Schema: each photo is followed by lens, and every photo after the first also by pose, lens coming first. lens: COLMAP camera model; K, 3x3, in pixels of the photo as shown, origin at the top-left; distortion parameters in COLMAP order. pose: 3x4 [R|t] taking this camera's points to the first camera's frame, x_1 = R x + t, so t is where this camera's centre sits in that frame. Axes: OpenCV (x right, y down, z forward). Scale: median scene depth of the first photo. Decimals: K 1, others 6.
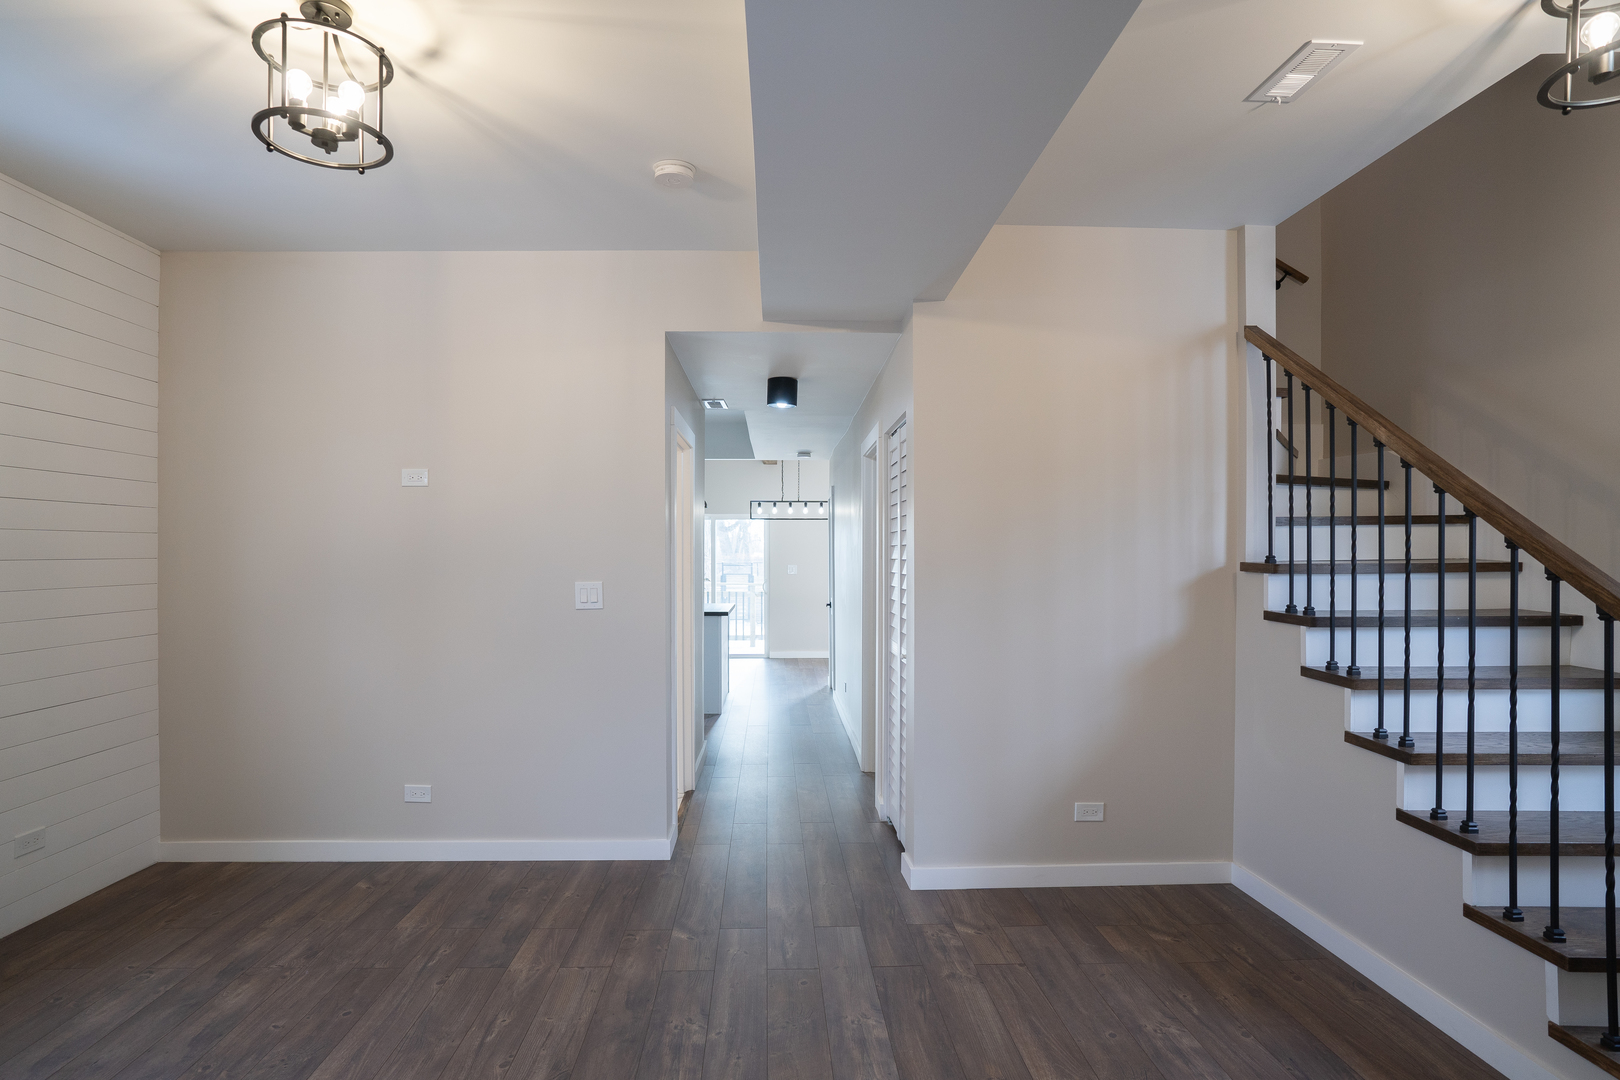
lens RADIAL K [[872.4, 0, 811.9], [0, 872.4, 575.8], [0, 0, 1]] dist [-0.076789, 0.045376]
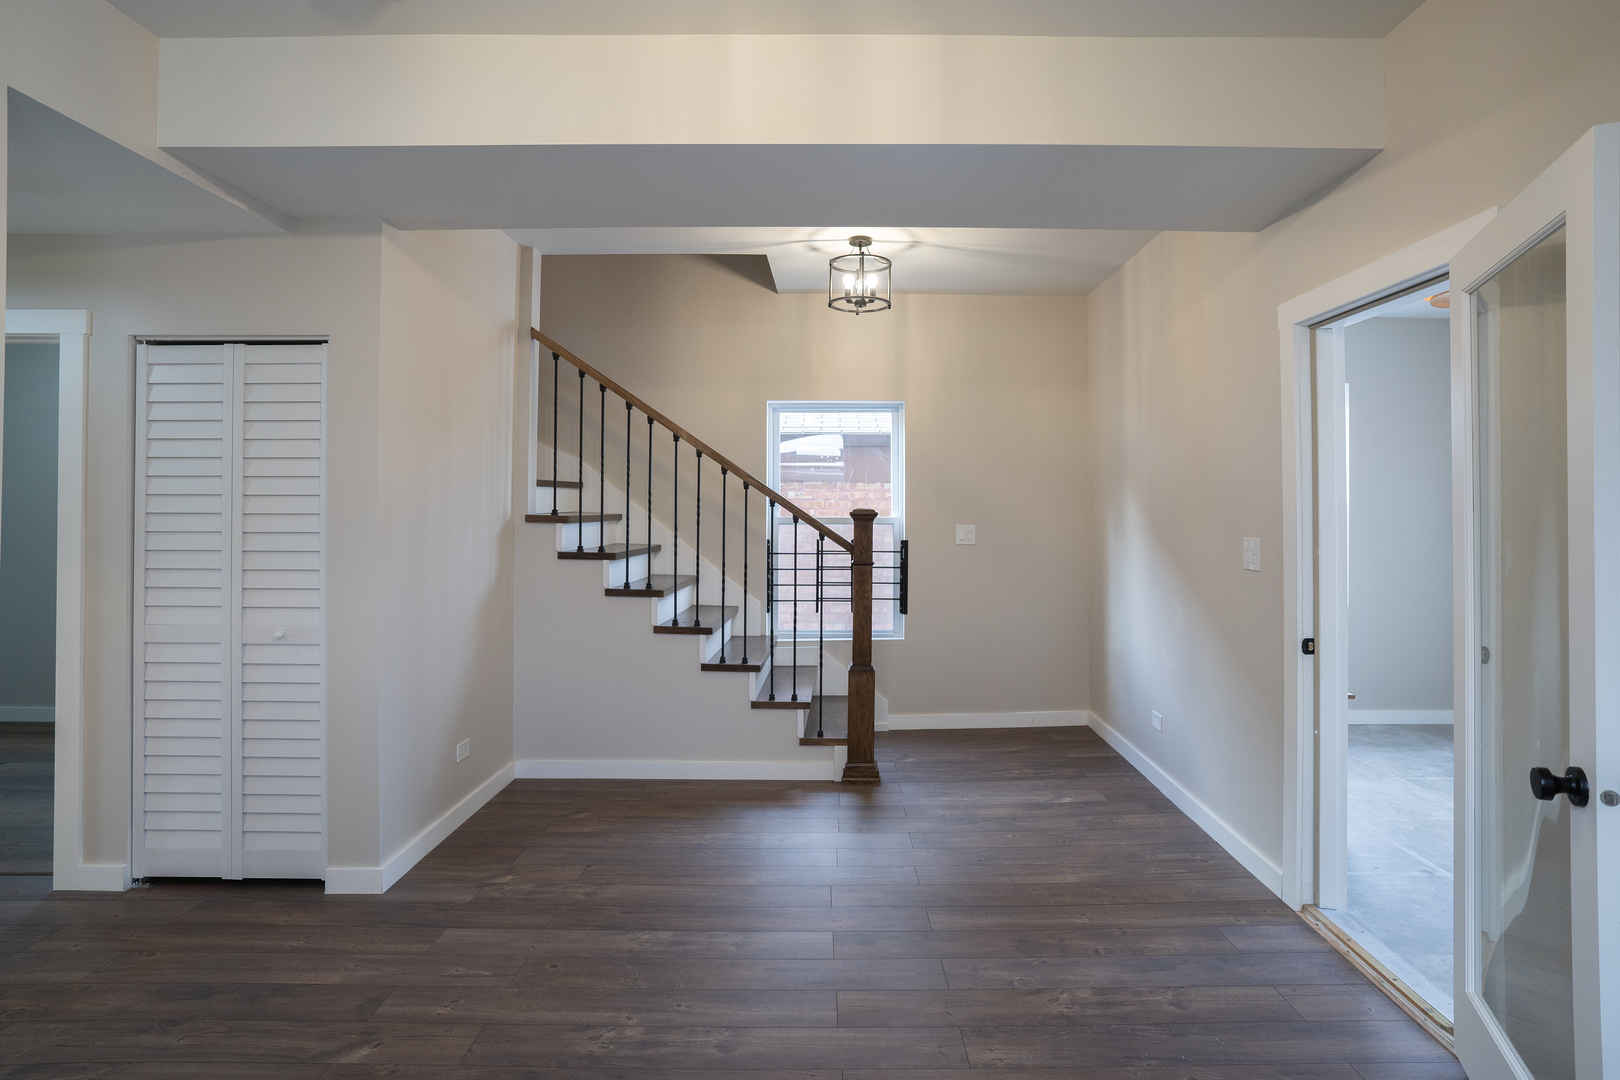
lens RADIAL K [[865.2, 0, 809.1], [0, 865.2, 533.6], [0, 0, 1]] dist [-0.072473, 0.042562]
pose [[0.042844, -0.025309, 0.998761, -0.789682], [0.026205, 0.999364, 0.024200, -0.008773], [-0.998738, 0.025135, 0.043480, 0.586651]]
